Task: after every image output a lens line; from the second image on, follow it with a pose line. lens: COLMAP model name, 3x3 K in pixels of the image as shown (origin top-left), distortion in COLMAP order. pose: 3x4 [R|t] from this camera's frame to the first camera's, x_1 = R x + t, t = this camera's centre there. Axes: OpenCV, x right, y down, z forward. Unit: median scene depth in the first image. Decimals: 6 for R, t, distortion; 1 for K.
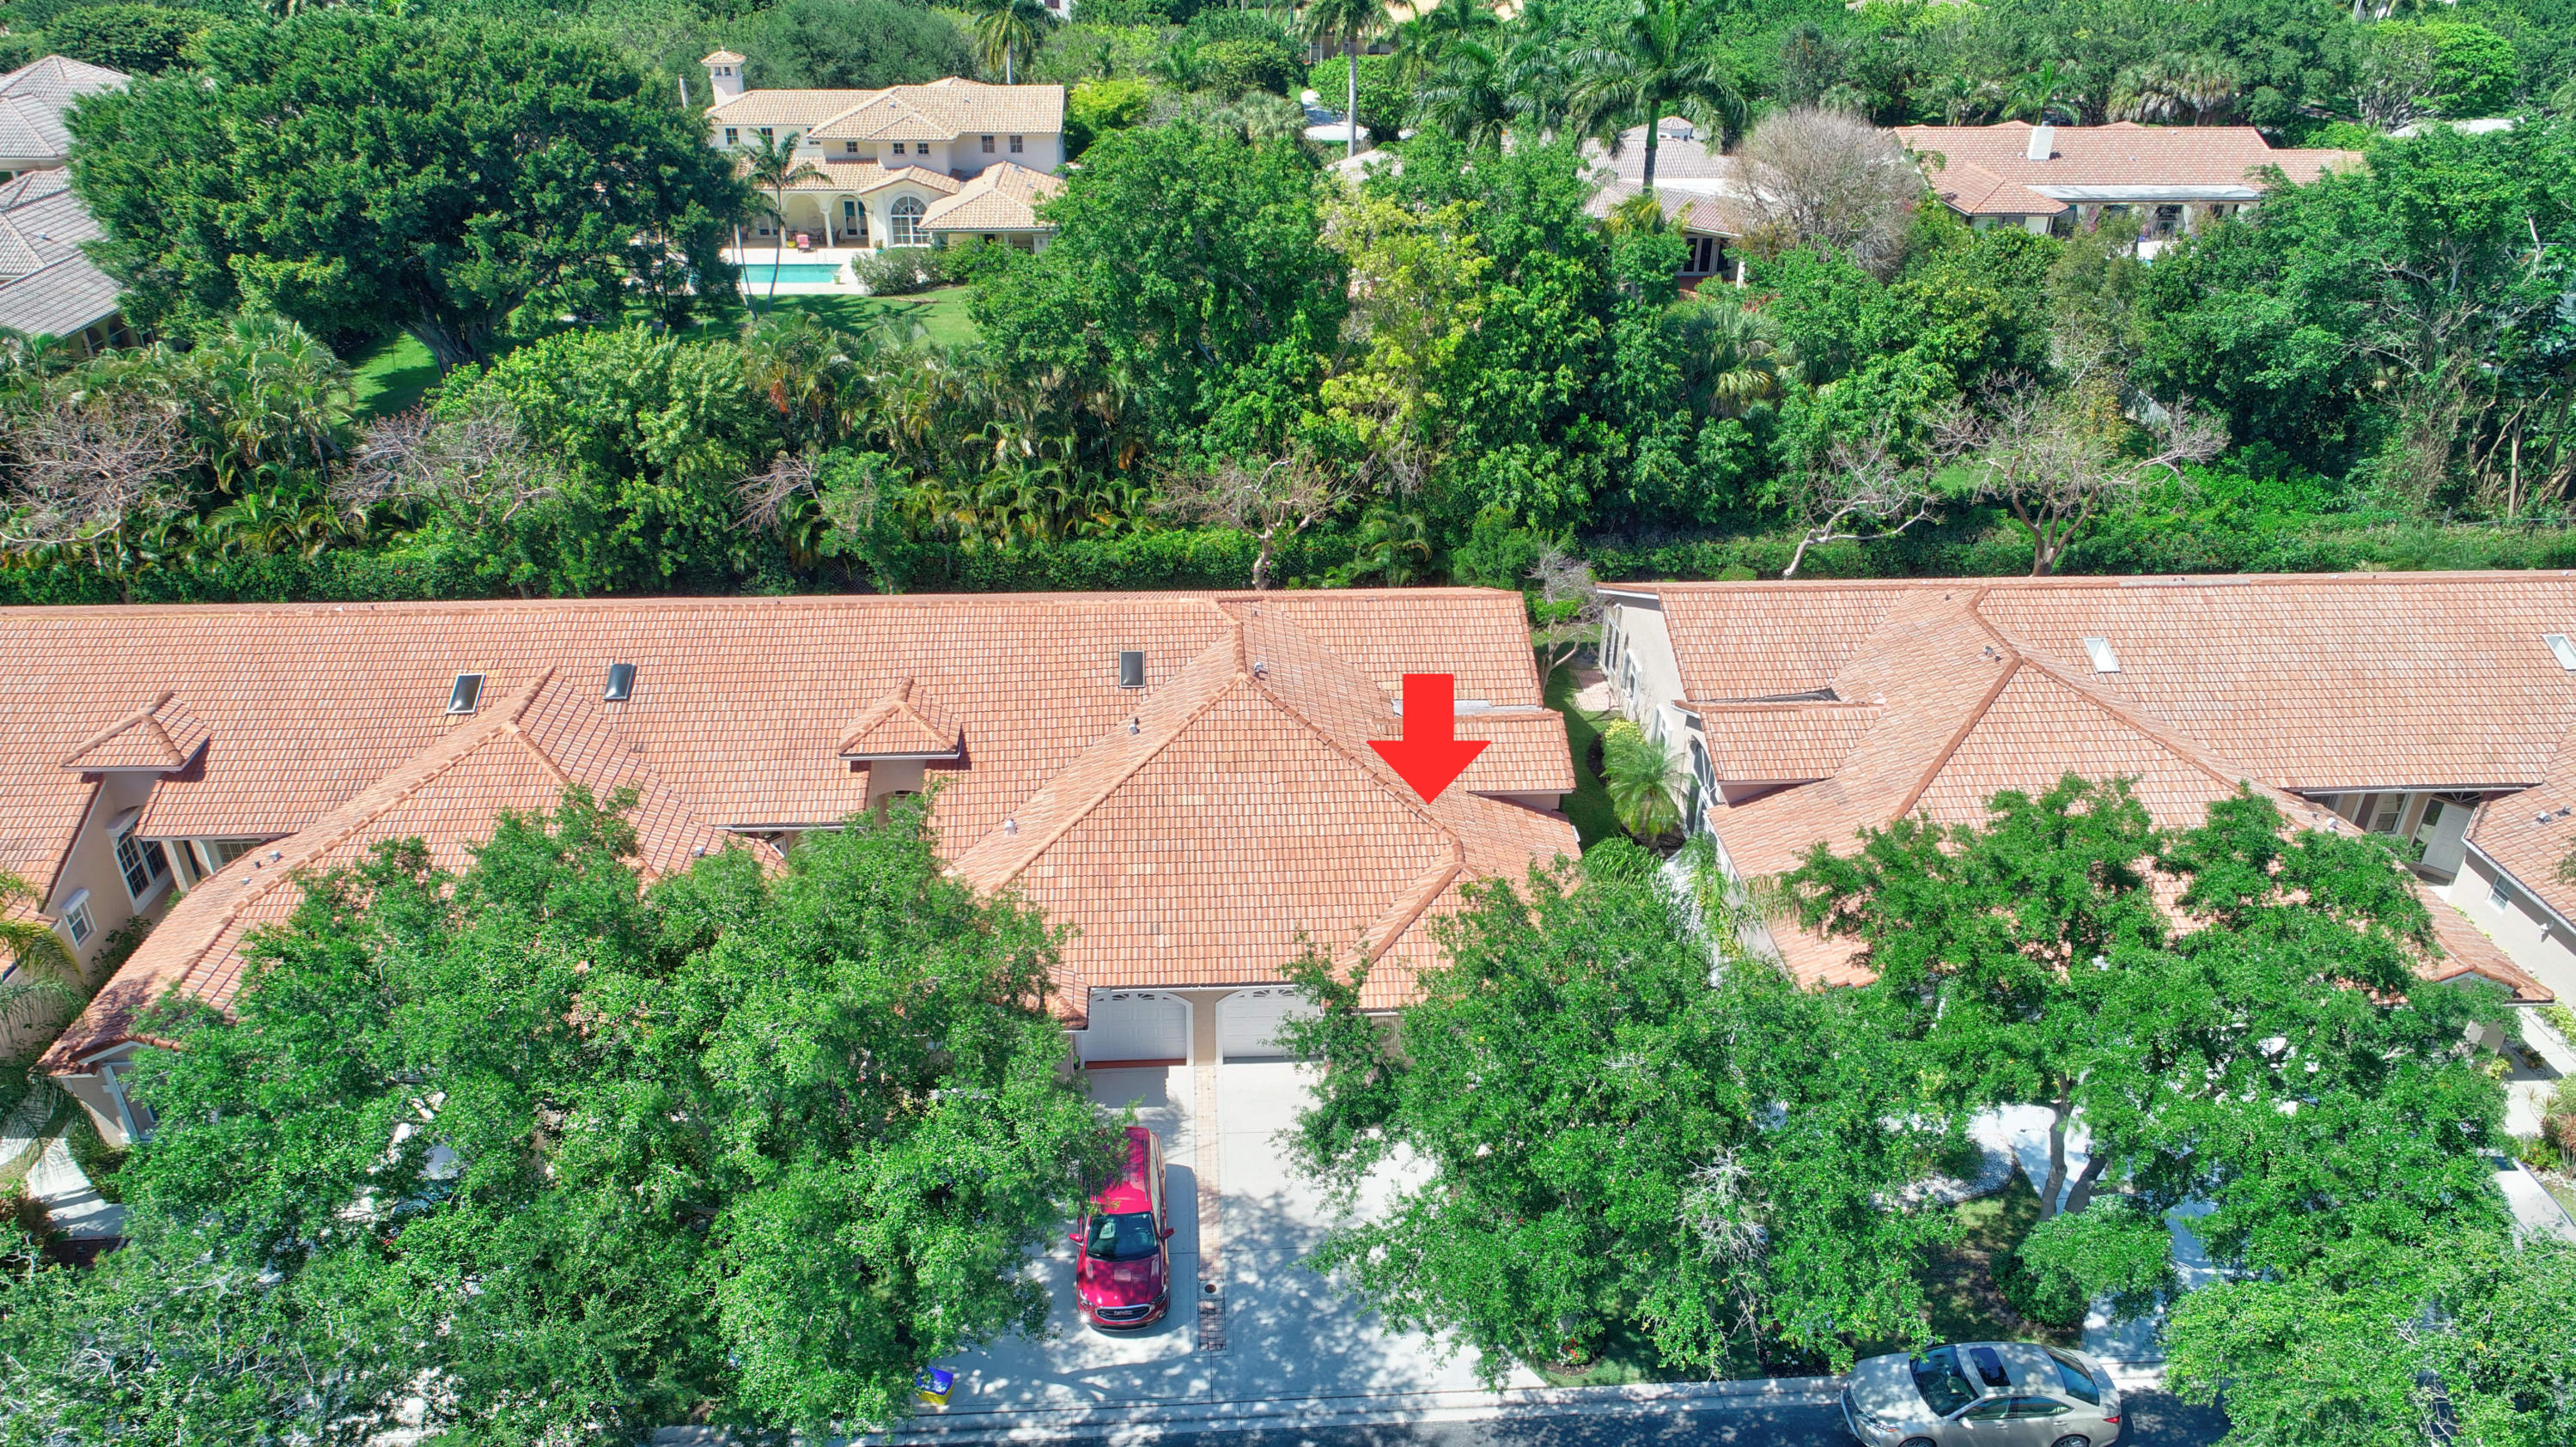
lens RADIAL K [[1723.6, 0, 1288.0], [0, 1723.6, 723.5], [0, 0, 1]] dist [-0.004895, 0.002080]
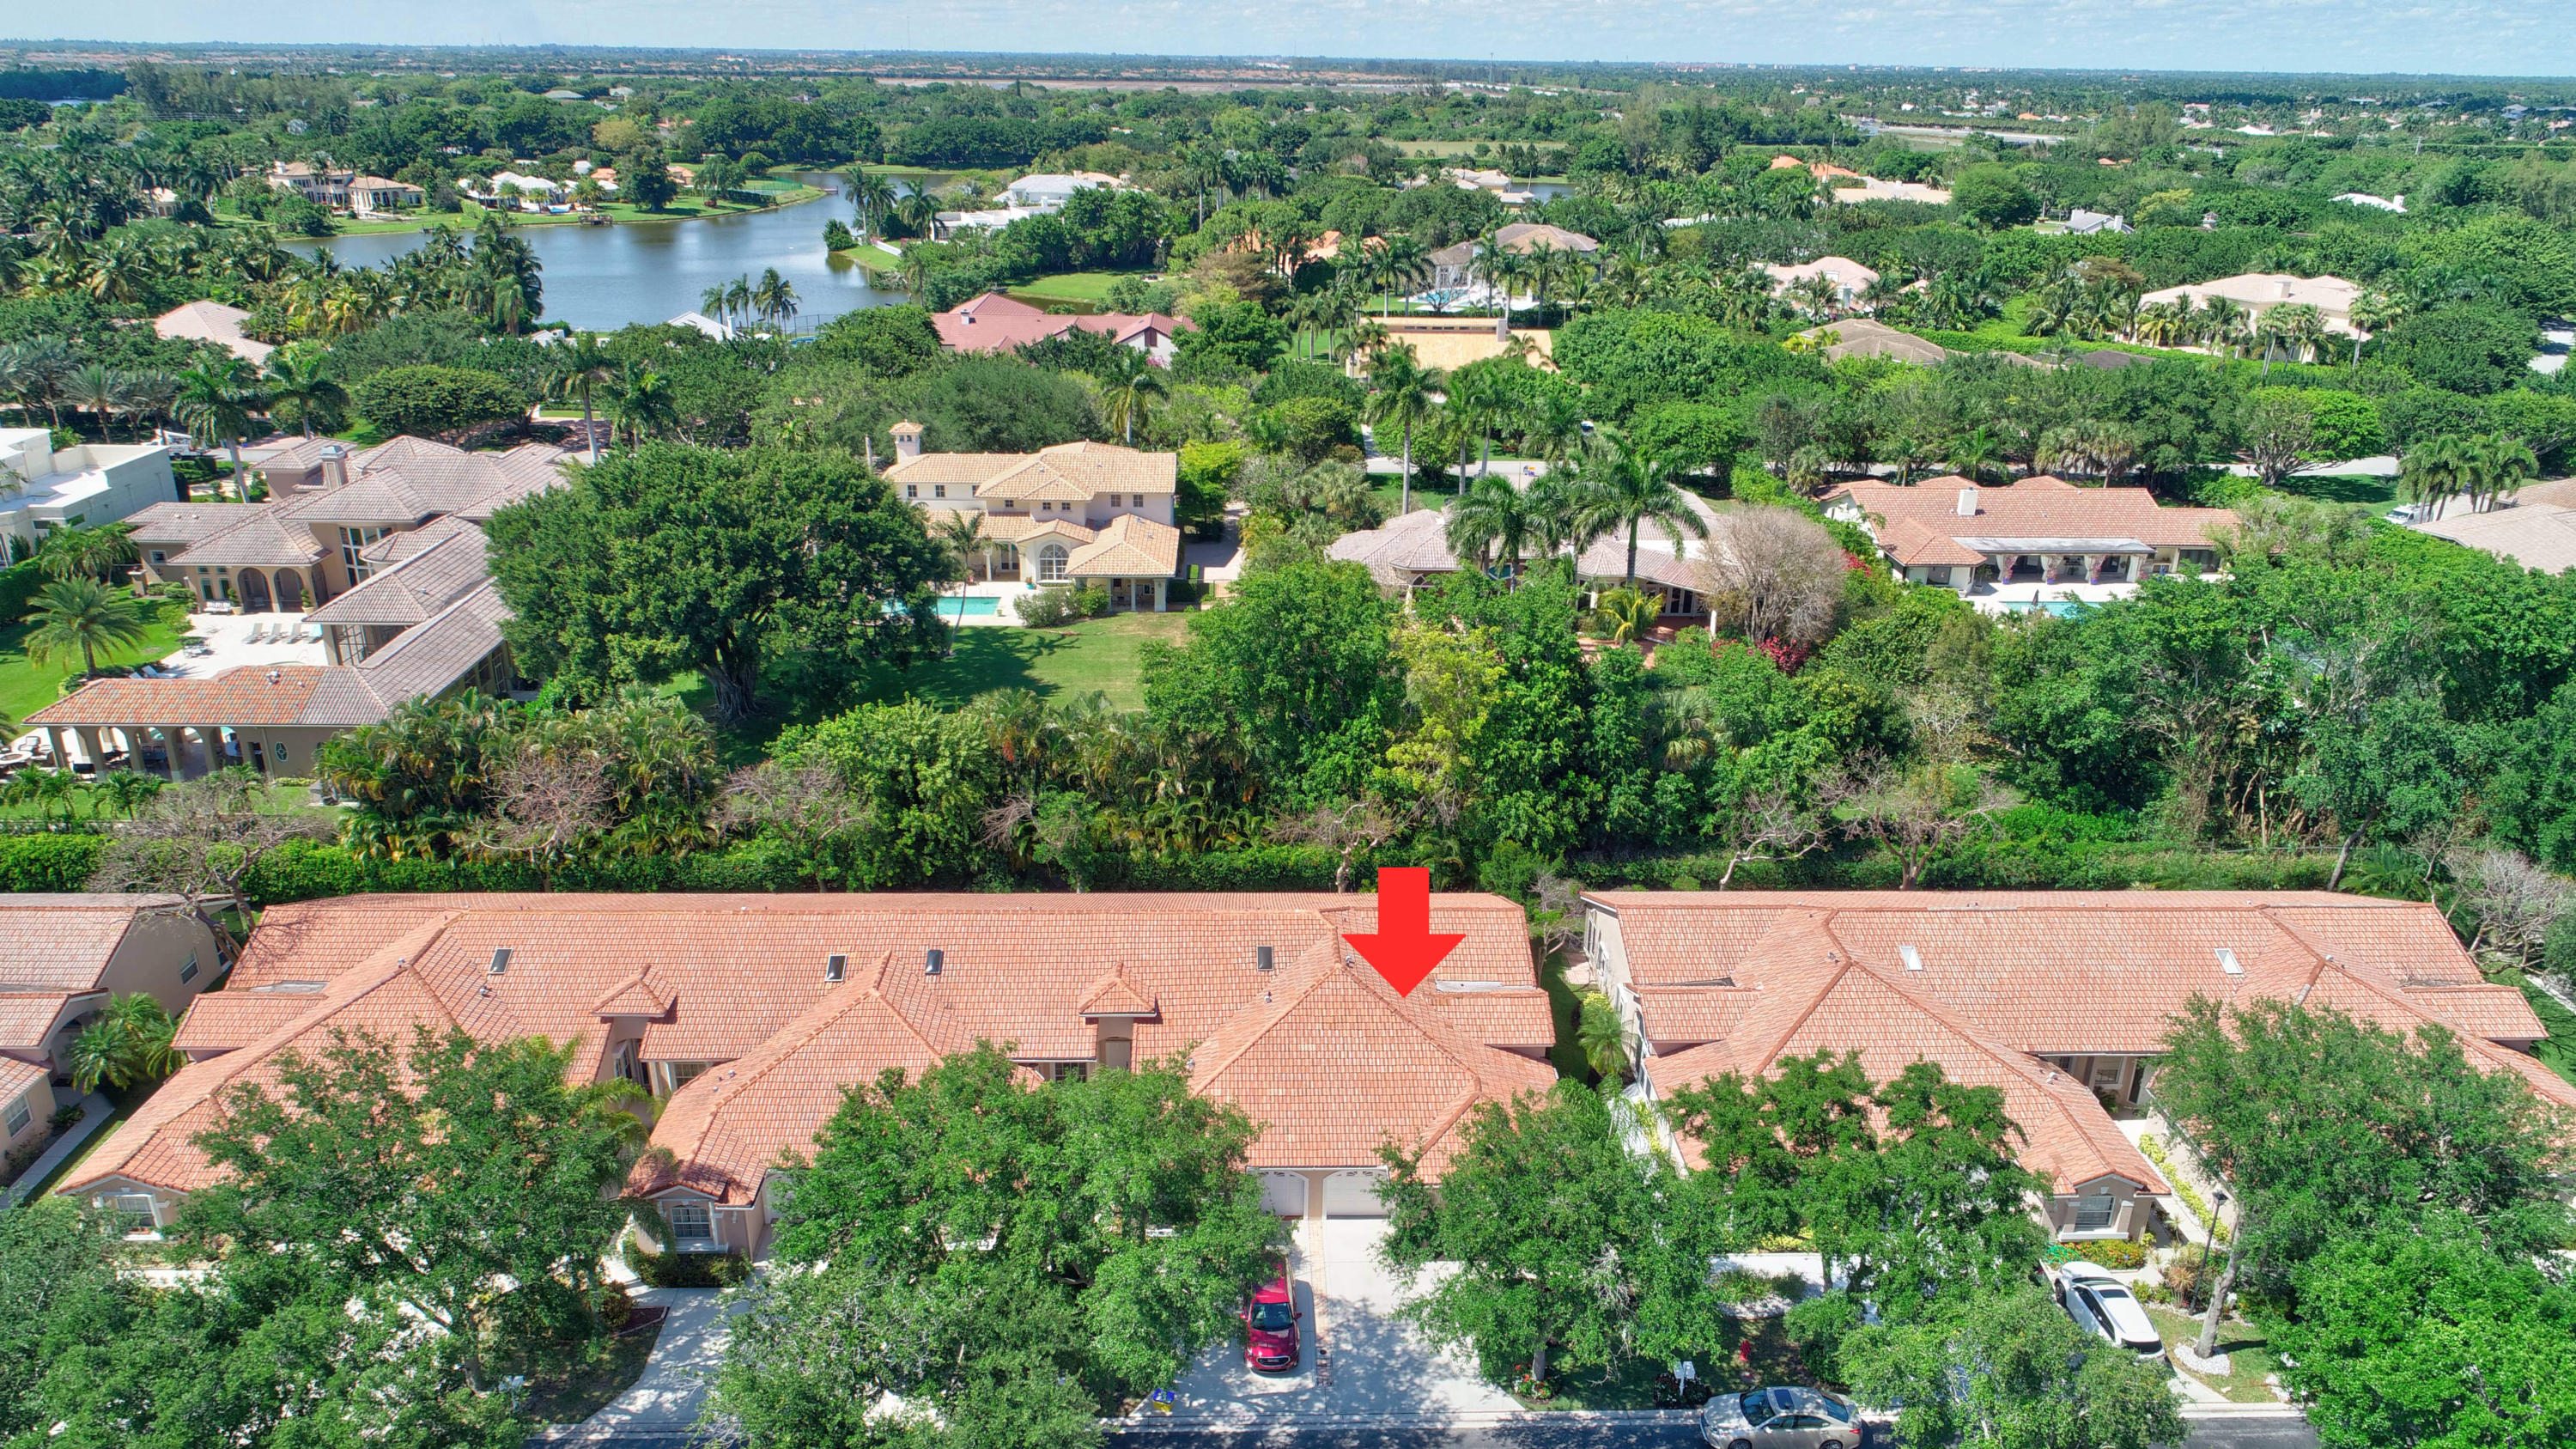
lens RADIAL K [[1732.9, 0, 1288.0], [0, 1732.9, 724.5], [0, 0, 1]] dist [0.005008, -0.002549]
pose [[0.999589, 0.013431, -0.025321, -0.026951], [-0.016466, 0.992177, -0.123748, -0.037058], [0.023461, 0.124115, 0.991991, -0.430627]]
